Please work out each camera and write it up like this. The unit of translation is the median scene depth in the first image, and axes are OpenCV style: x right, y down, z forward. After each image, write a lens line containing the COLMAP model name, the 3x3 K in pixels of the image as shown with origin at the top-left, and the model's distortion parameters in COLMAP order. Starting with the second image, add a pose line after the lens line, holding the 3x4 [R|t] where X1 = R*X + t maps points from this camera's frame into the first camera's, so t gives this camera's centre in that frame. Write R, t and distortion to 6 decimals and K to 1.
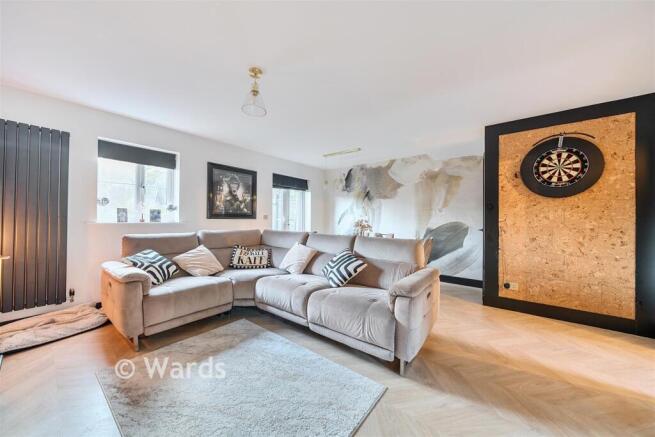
lens RADIAL K [[234.3, 0, 327.5], [0, 234.3, 218.5], [0, 0, 1]] dist [0.008637, -0.000061]
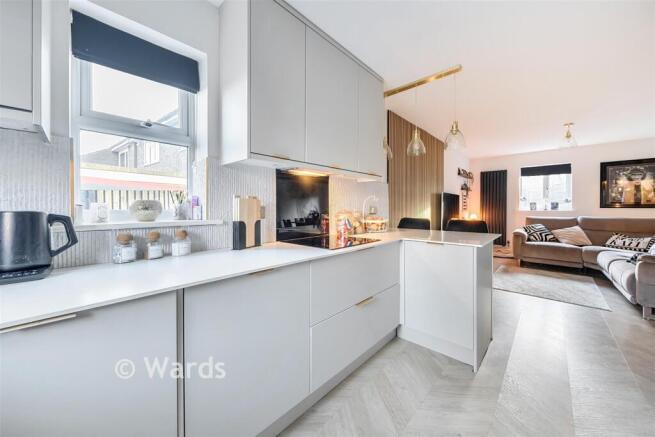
lens RADIAL K [[235.3, 0, 310.4], [0, 235.3, 208.2], [0, 0, 1]] dist [-0.018786, -0.000006]
pose [[-0.127384, -0.003837, -0.991846, 0.805391], [0.002850, 0.999987, -0.004234, 0.002458], [0.991849, -0.003366, -0.127372, -0.343962]]
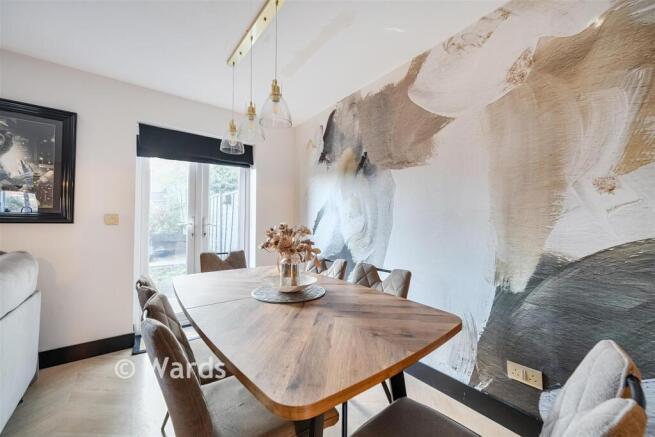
lens RADIAL K [[250.7, 0, 327.5], [0, 250.7, 218.5], [0, 0, 1]] dist [-0.000822, -0.000167]
pose [[0.967925, -0.008327, -0.251102, 0.282078], [0.003555, 0.999805, -0.019449, 0.004294], [0.251215, 0.017933, 0.967765, 0.718620]]
